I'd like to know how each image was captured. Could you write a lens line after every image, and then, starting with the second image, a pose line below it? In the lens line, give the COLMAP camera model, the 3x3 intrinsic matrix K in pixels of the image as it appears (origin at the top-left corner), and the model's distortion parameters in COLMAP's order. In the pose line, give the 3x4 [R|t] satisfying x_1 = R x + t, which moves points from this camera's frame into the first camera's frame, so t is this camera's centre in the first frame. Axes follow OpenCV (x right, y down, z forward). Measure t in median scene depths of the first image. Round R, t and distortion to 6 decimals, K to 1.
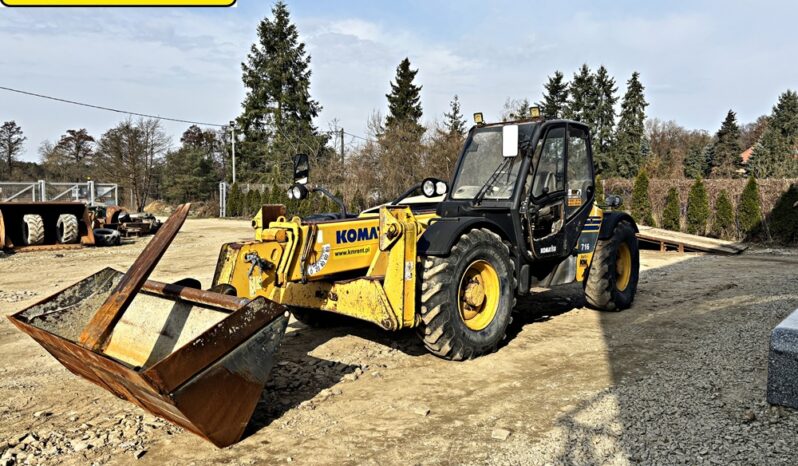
lens RADIAL K [[603.3, 0, 400.9], [0, 603.3, 233.8], [0, 0, 1]] dist [0.048905, -0.056087]
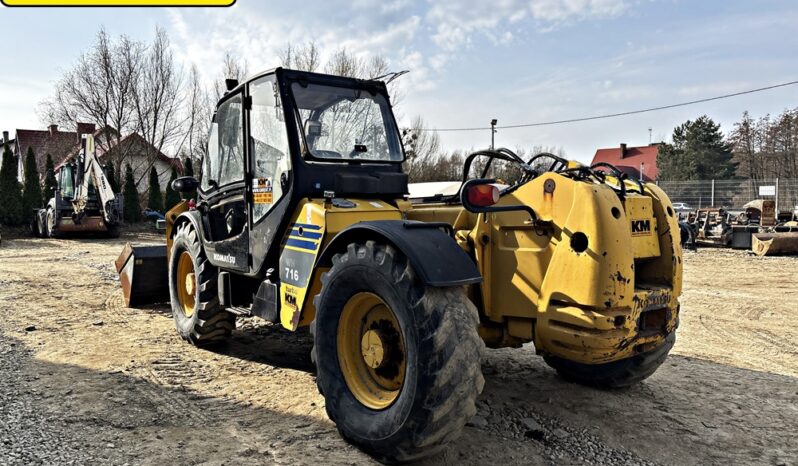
lens RADIAL K [[603.3, 0, 399.0], [0, 603.3, 231.3], [0, 0, 1]] dist [0.048905, -0.056087]
pose [[-0.199899, 0.052434, -0.978412, 0.726937], [-0.053671, 0.996482, 0.064368, -0.053665], [0.978345, 0.065379, -0.196382, 1.035959]]
